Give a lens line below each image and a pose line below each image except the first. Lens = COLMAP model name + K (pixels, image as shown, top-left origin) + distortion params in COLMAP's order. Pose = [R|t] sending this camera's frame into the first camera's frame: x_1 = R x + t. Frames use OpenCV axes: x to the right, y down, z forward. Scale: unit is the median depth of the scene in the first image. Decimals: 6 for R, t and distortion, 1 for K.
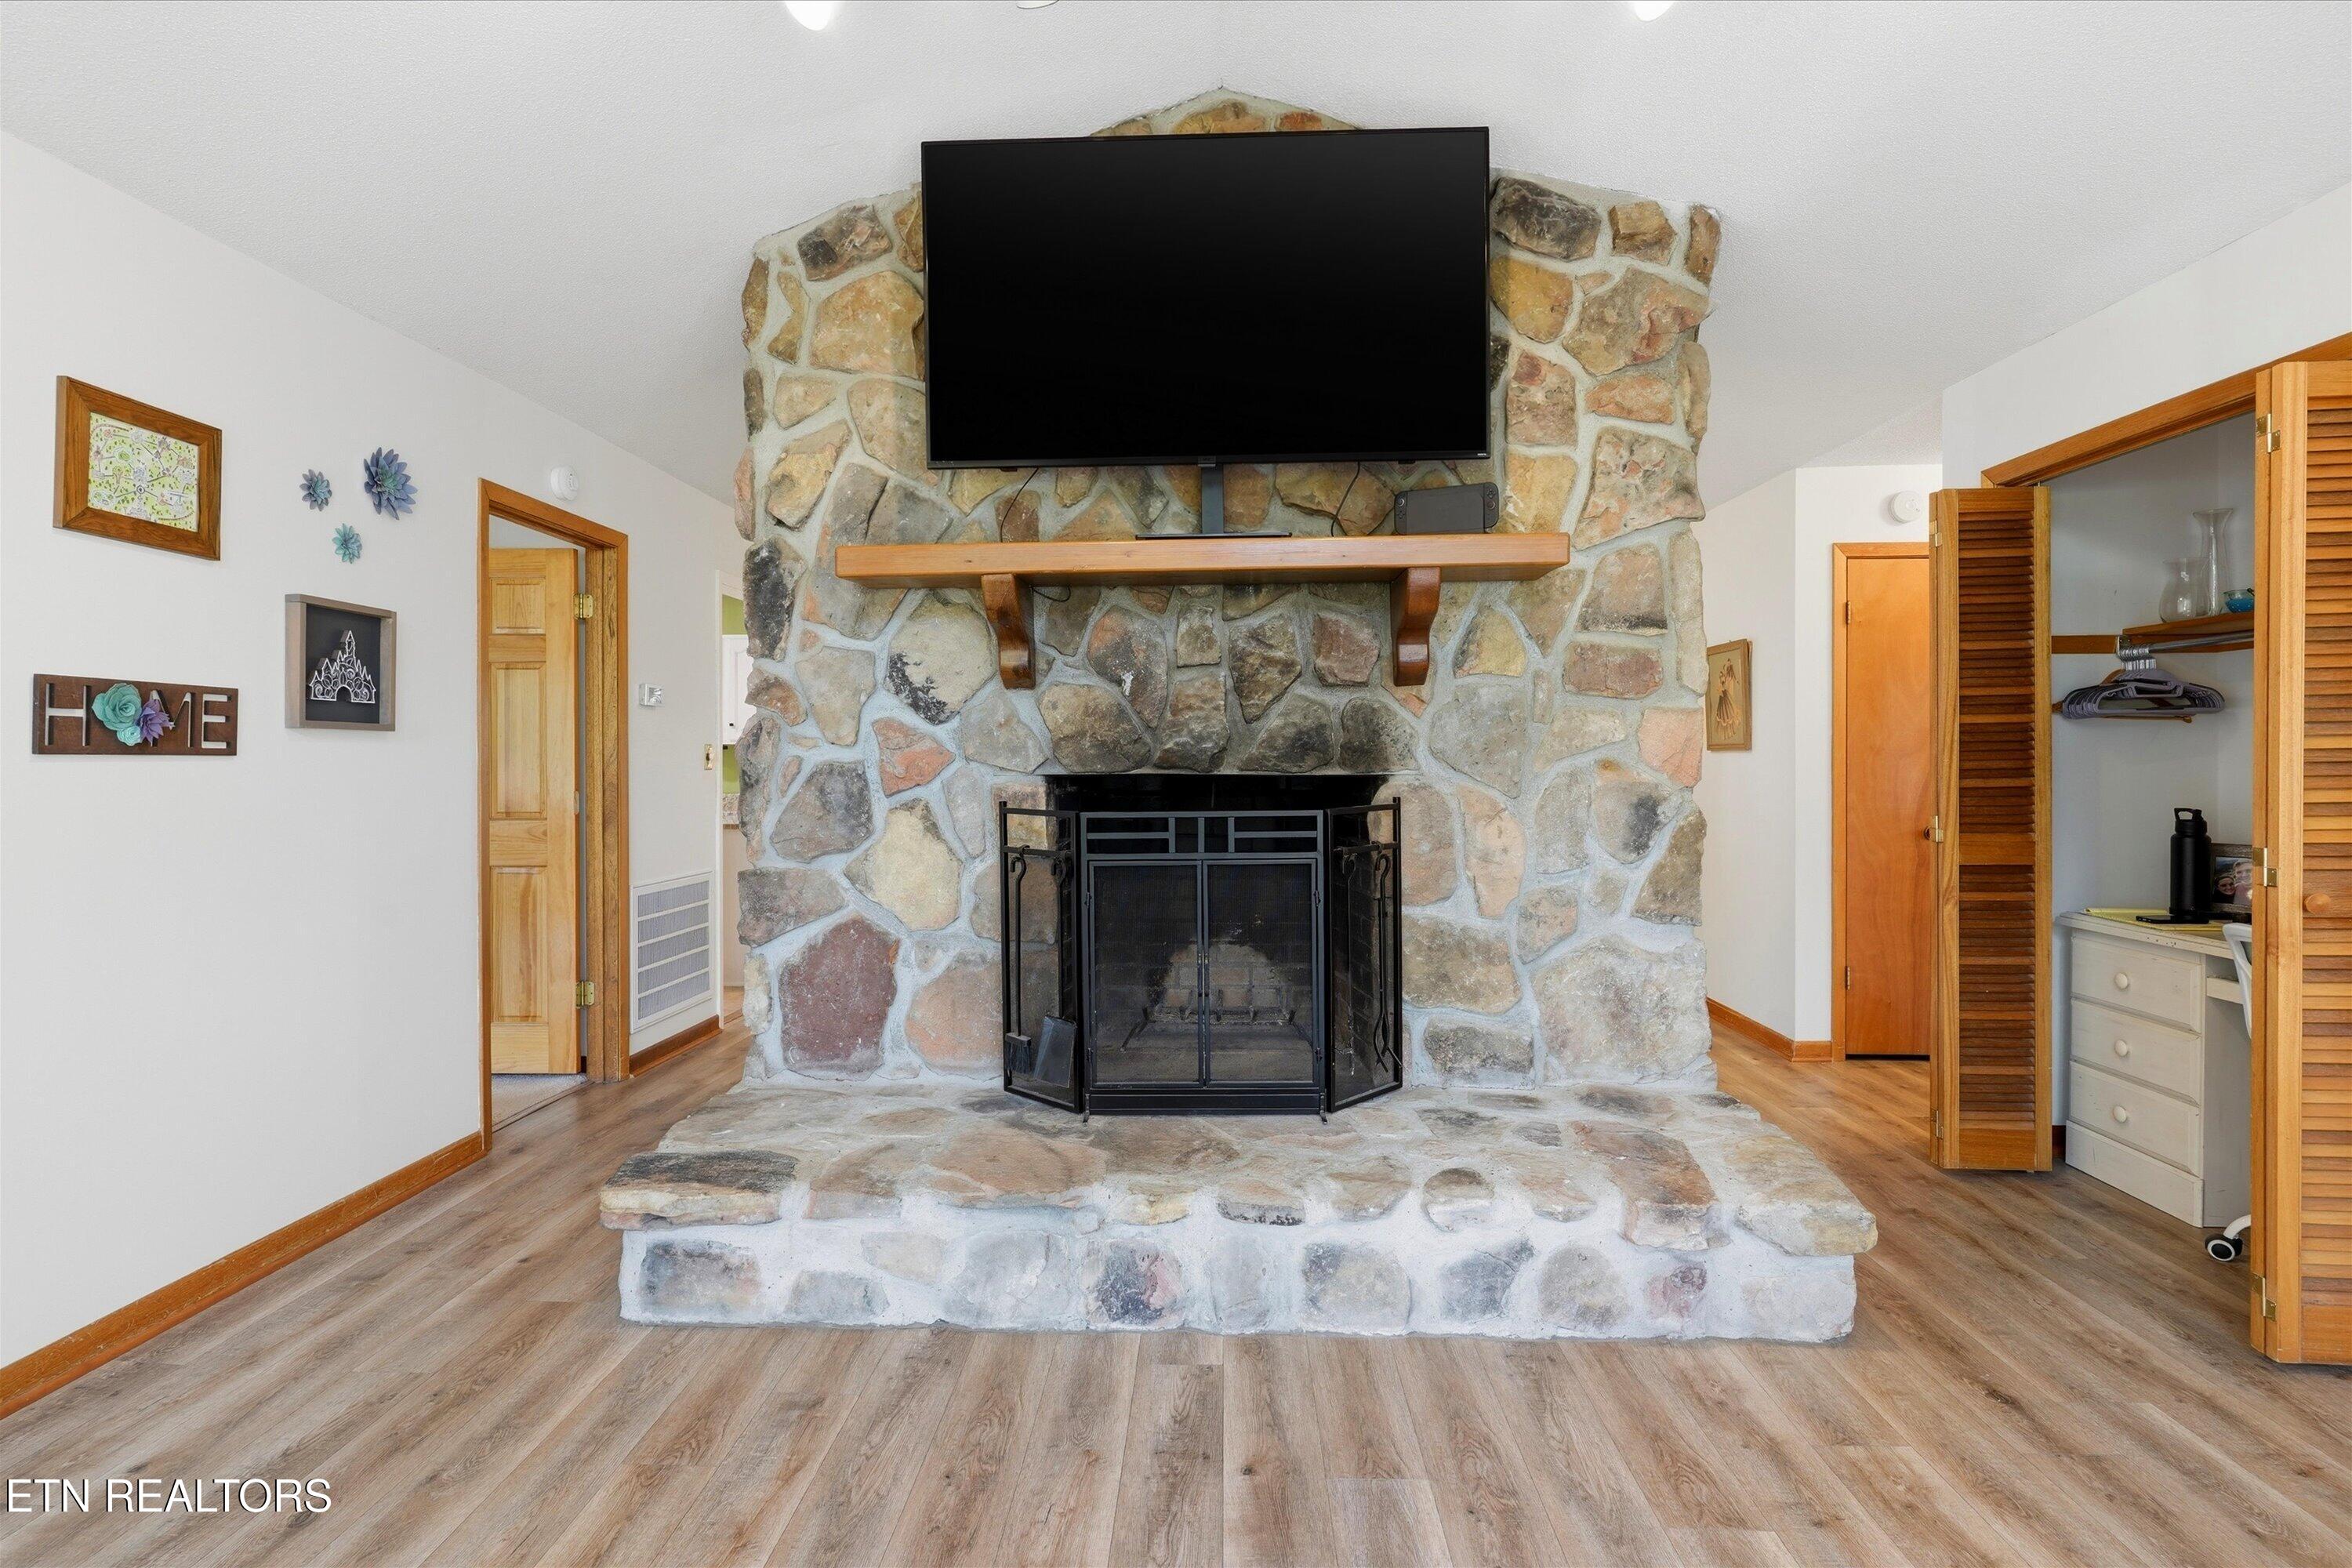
lens RADIAL K [[1155.4, 0, 1180.2], [0, 1155.4, 769.0], [0, 0, 1]] dist [-0.005959, 0.003326]
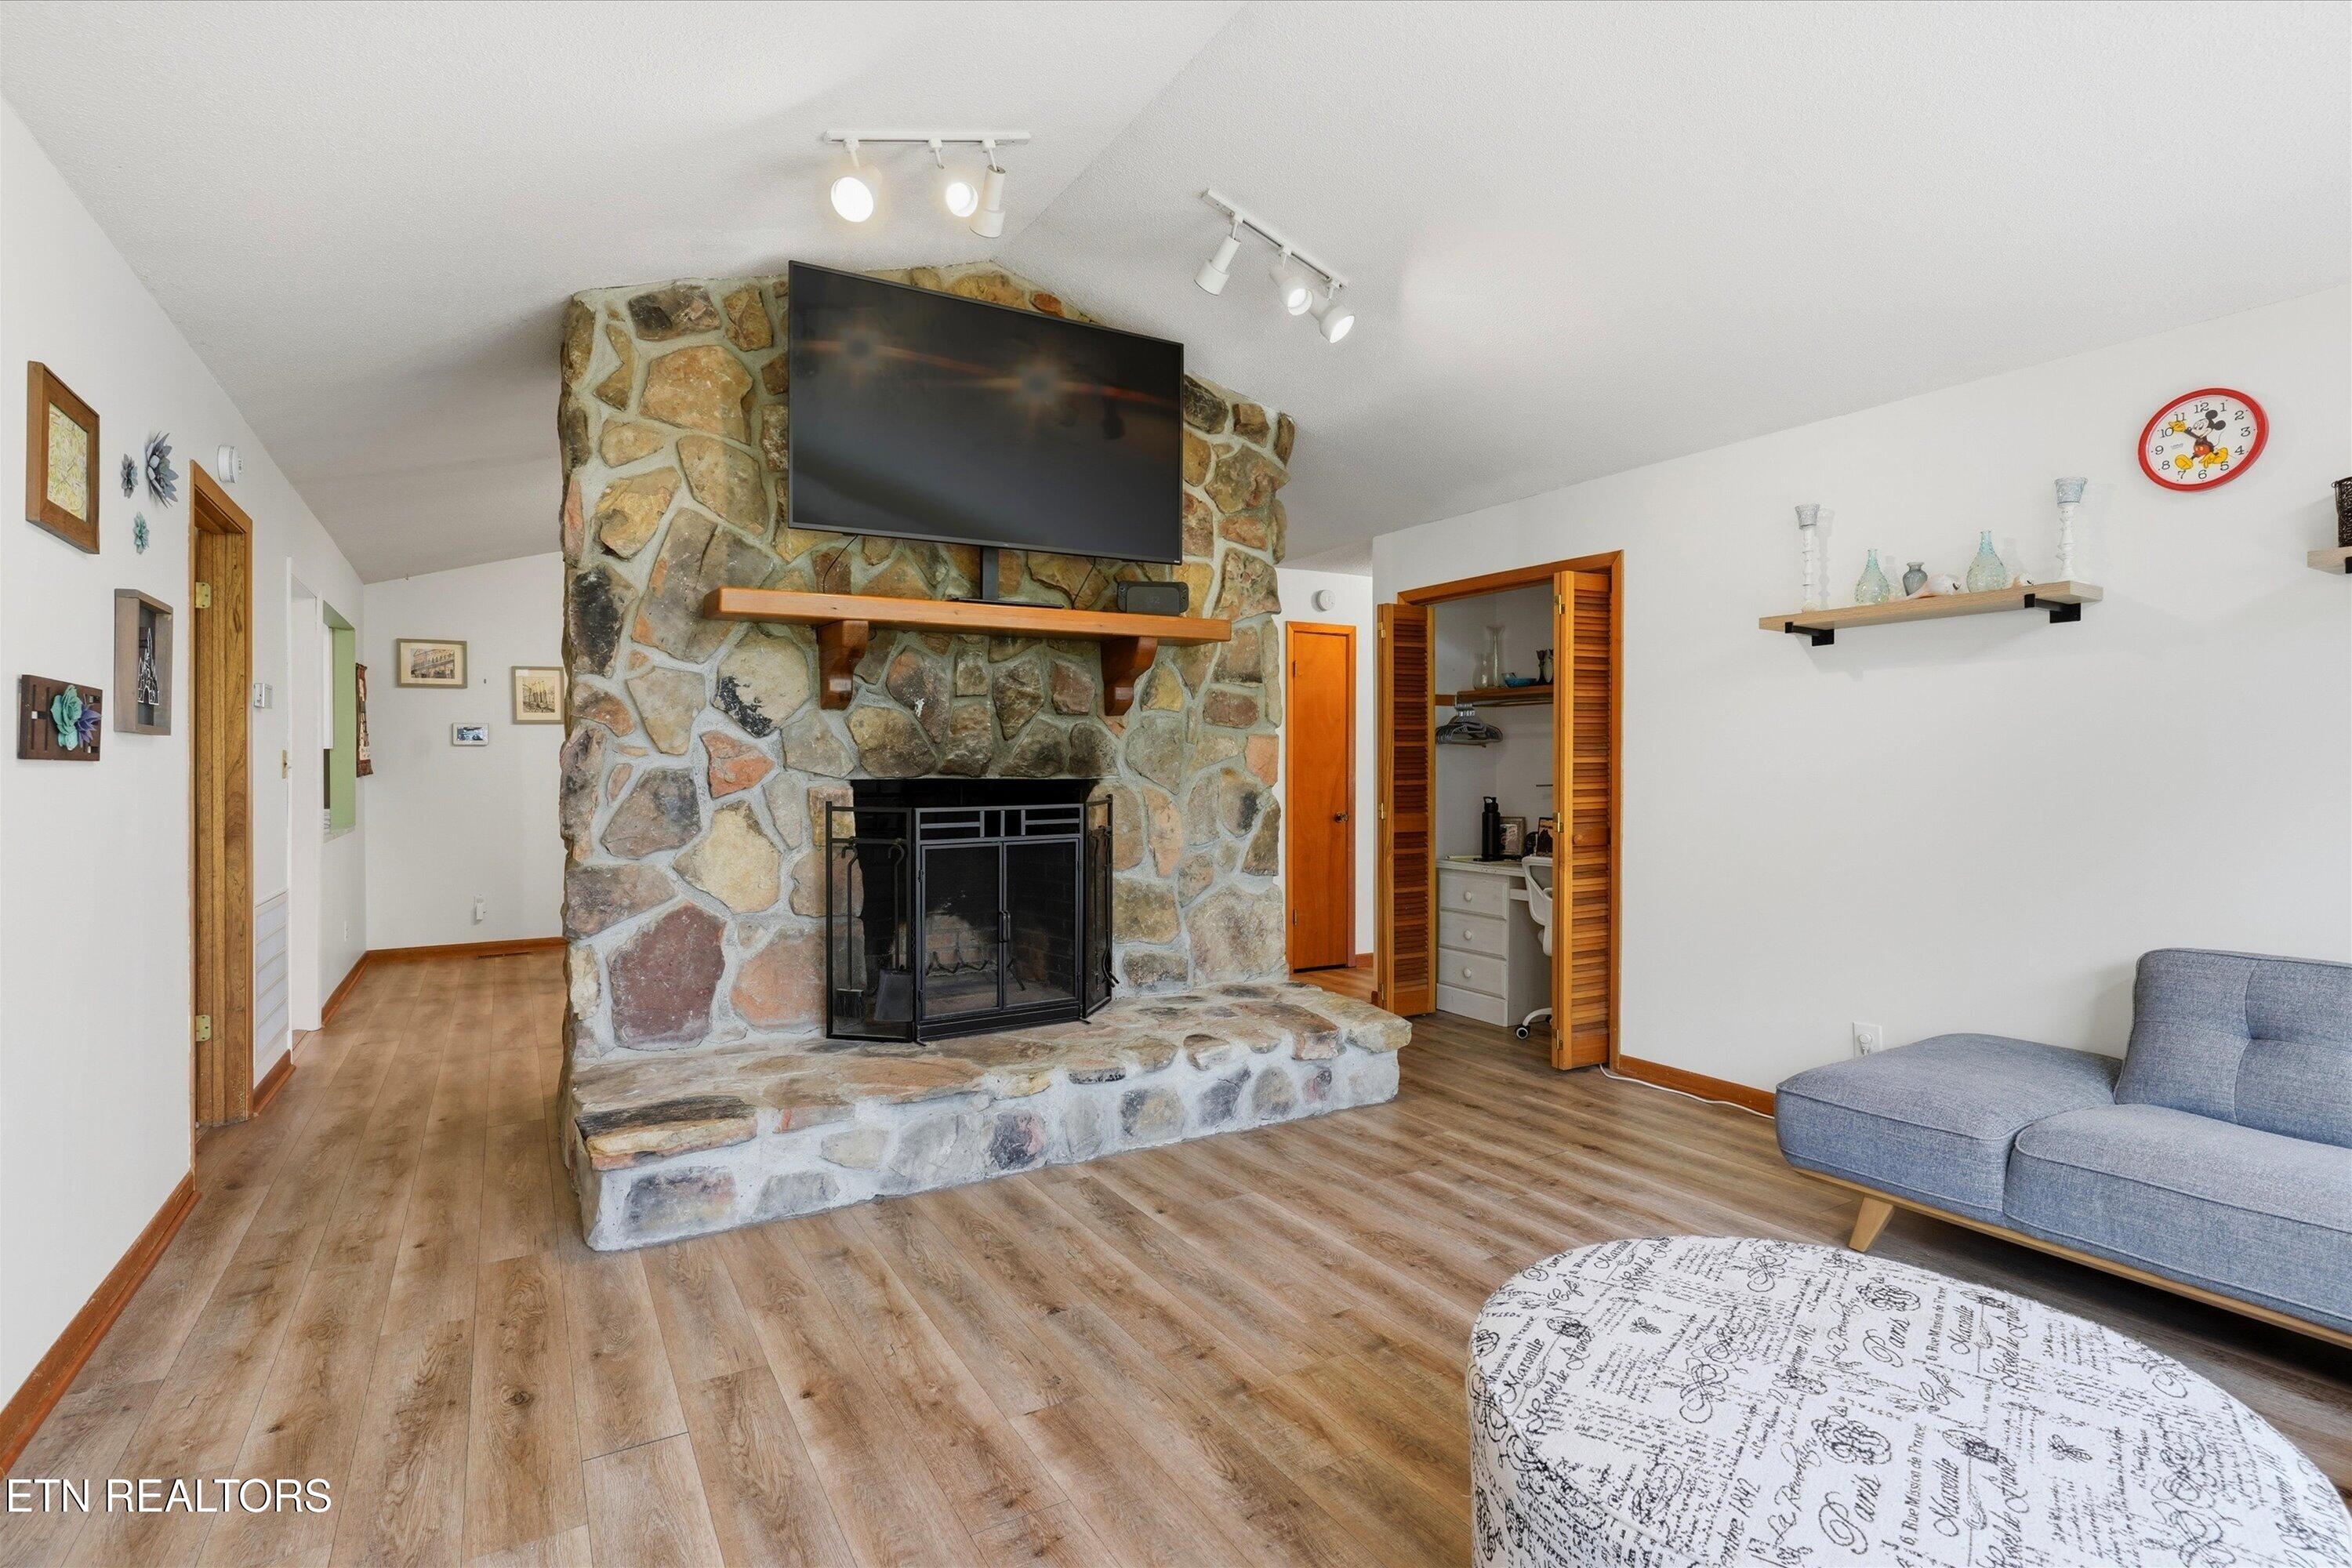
lens RADIAL K [[1155.4, 0, 1184.9], [0, 1155.4, 779.7], [0, 0, 1]] dist [-0.005959, 0.003326]
pose [[0.836927, -0.003792, 0.547302, -0.504794], [0.002699, 0.999992, 0.002801, 0.002524], [-0.547309, -0.000867, 0.836930, -0.230413]]
